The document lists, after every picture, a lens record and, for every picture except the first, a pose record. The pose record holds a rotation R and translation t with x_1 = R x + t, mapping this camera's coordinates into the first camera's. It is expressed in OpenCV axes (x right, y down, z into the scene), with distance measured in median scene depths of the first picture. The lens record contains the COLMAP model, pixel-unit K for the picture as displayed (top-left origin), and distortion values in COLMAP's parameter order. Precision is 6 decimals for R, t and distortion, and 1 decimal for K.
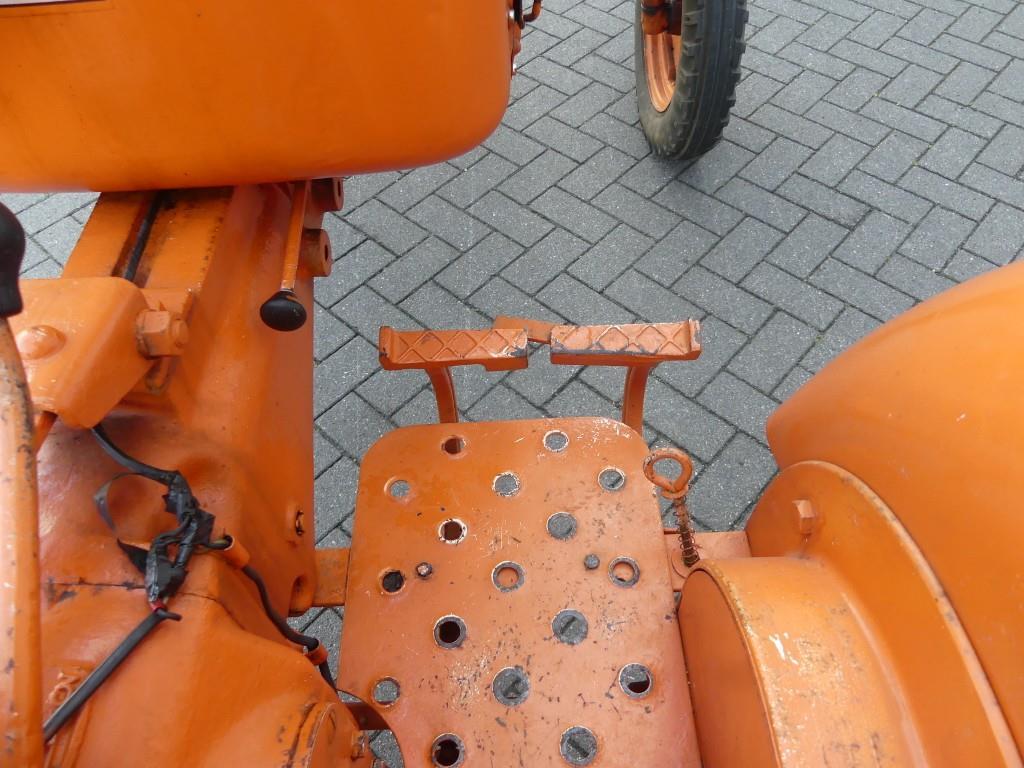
lens RADIAL K [[776.4, 0, 535.8], [0, 776.4, 387.5], [0, 0, 1]] dist [-0.026942, 0.021251]
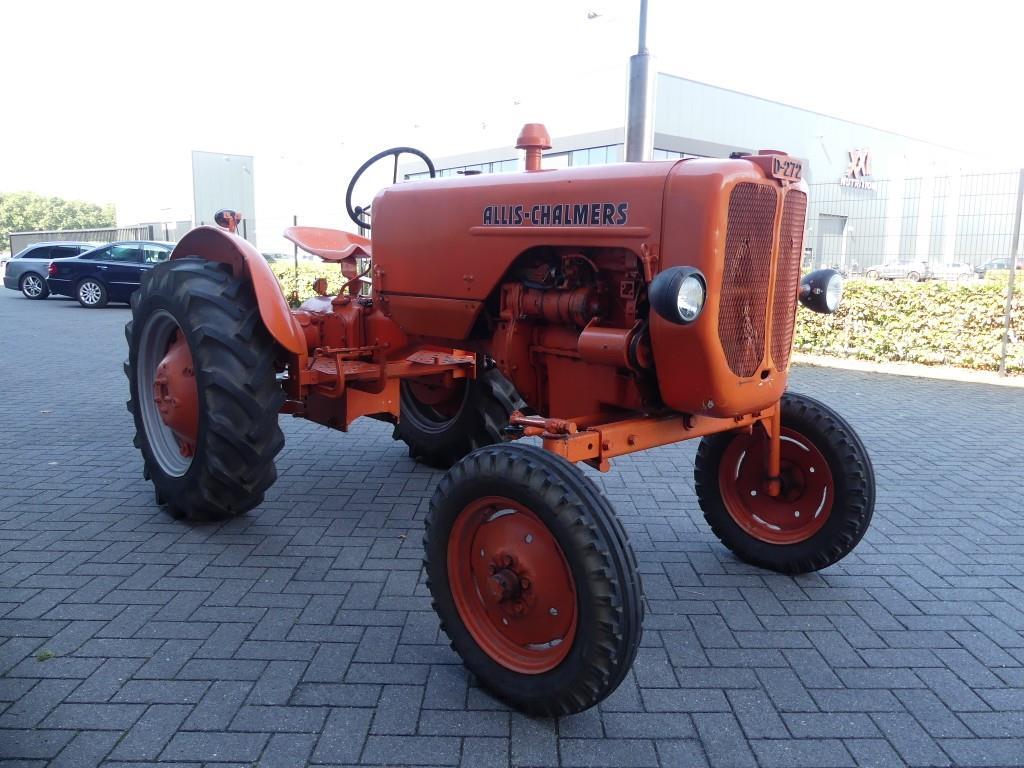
lens RADIAL K [[751.2, 0, 524.2], [0, 751.2, 390.5], [0, 0, 1]] dist [-0.007200, -0.000851]
pose [[-0.736847, 0.122194, -0.664924, 0.841740], [-0.540287, 0.484768, 0.687815, -1.319061], [0.406381, 0.866065, -0.291180, 1.100561]]
